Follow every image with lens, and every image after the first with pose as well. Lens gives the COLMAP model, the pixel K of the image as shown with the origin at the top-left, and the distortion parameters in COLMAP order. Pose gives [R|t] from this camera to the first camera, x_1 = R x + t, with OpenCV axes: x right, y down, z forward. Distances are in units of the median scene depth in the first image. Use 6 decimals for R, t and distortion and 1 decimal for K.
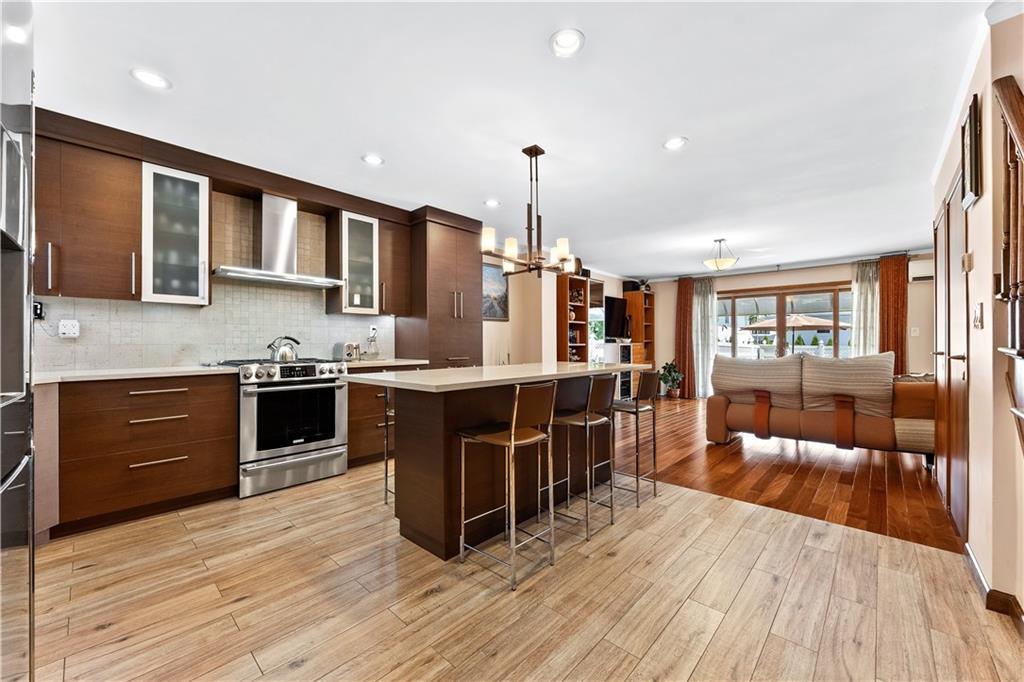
lens RADIAL K [[392.7, 0, 506.1], [0, 392.7, 344.3], [0, 0, 1]] dist [0.000144, 0.000062]
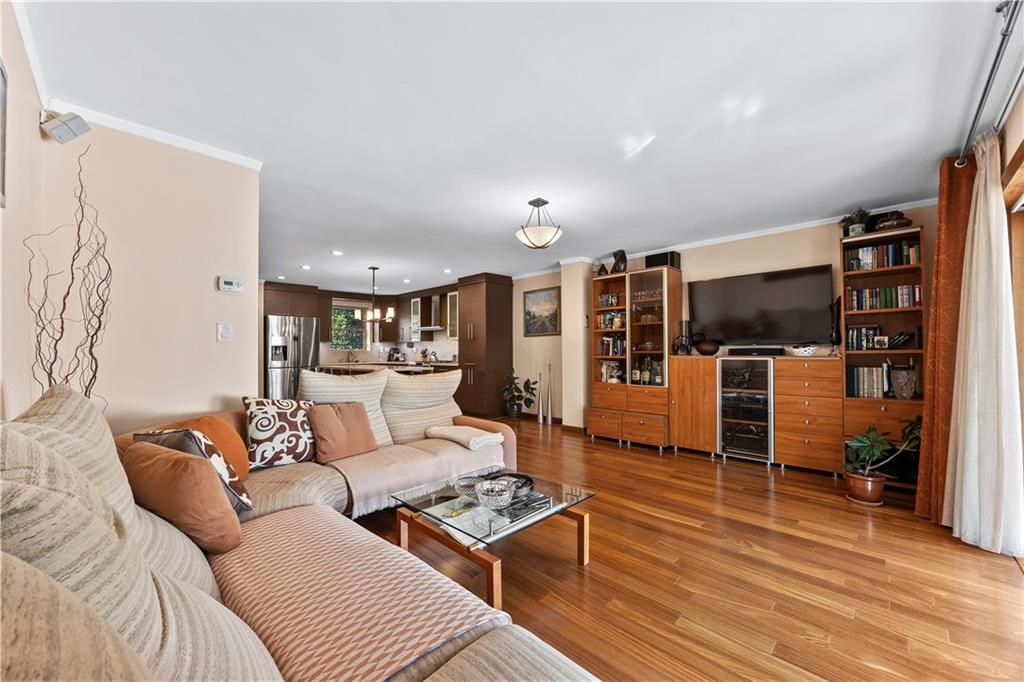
lens RADIAL K [[392.7, 0, 506.1], [0, 392.7, 344.3], [0, 0, 1]] dist [0.000144, 0.000062]
pose [[-0.017013, -0.016138, -0.999725, 2.224150], [0.004228, 0.999860, -0.016213, -0.029715], [0.999846, -0.004503, -0.016943, 1.729114]]
